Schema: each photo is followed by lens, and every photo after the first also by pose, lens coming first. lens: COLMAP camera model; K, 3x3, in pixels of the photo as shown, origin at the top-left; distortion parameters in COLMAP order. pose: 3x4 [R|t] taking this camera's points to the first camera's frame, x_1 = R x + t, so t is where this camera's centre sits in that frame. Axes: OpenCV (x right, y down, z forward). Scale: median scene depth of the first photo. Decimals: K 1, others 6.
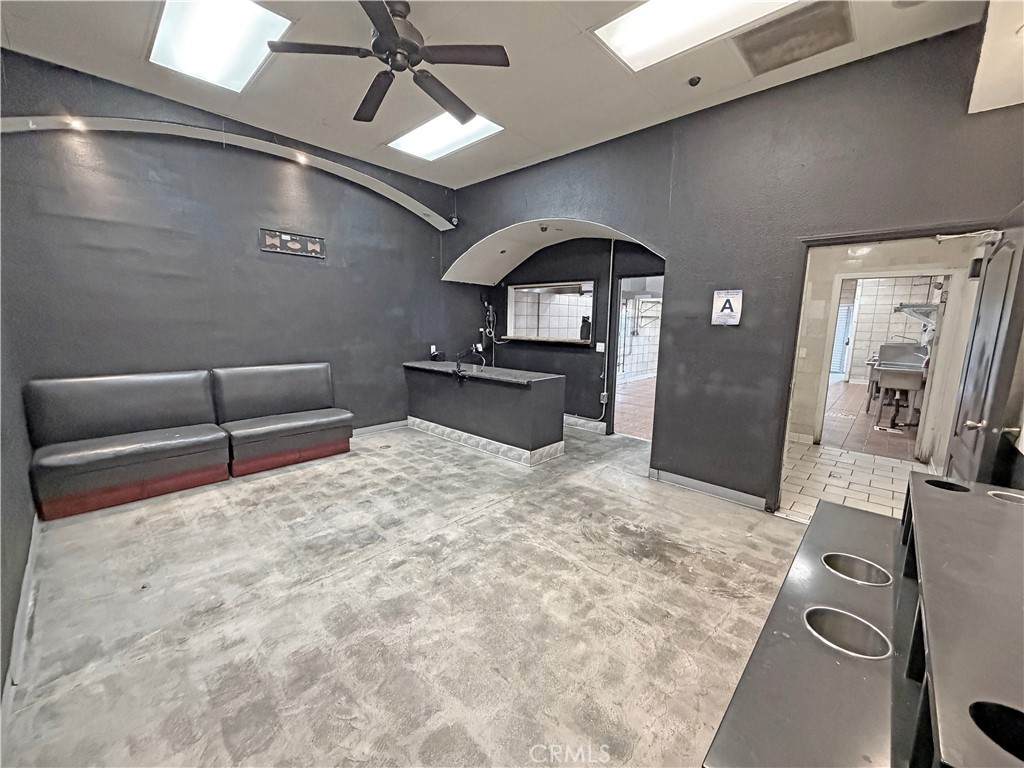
lens RADIAL K [[406.9, 0, 509.2], [0, 406.9, 385.7], [0, 0, 1]] dist [0.000328, 0.000313]
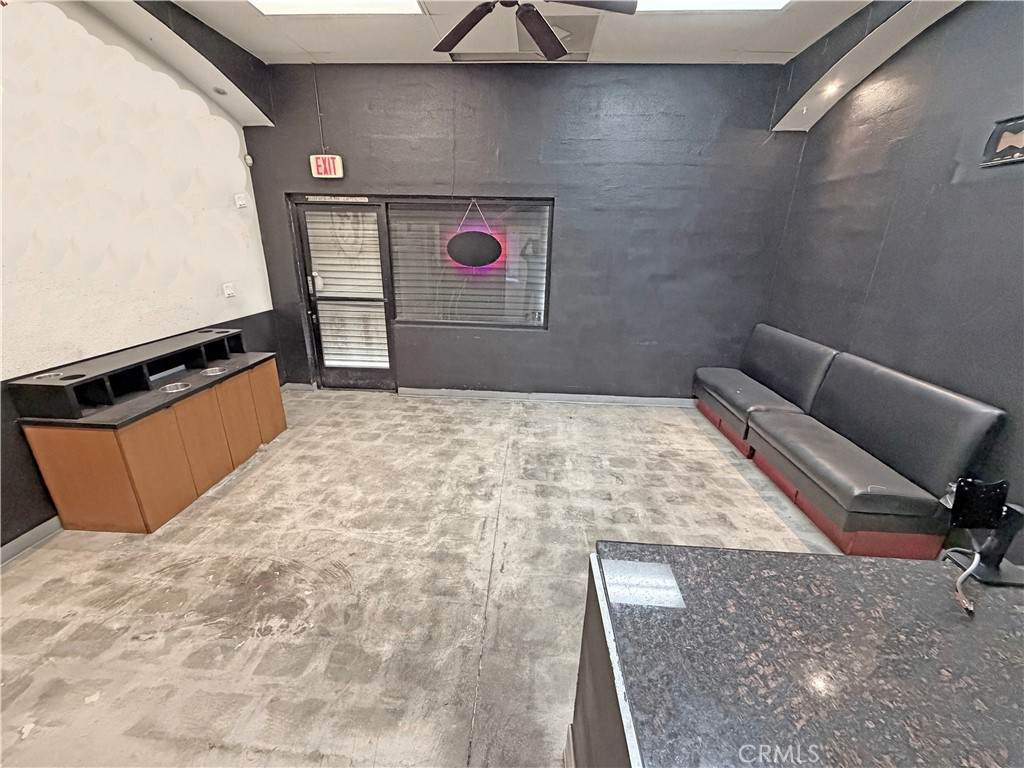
lens RADIAL K [[406.9, 0, 509.2], [0, 406.9, 385.7], [0, 0, 1]] dist [0.000328, 0.000313]
pose [[-0.763668, 0.188477, -0.617485, 0.348294], [-0.132589, 0.890265, 0.435716, -0.319897], [0.631848, 0.414614, -0.654877, 1.507708]]
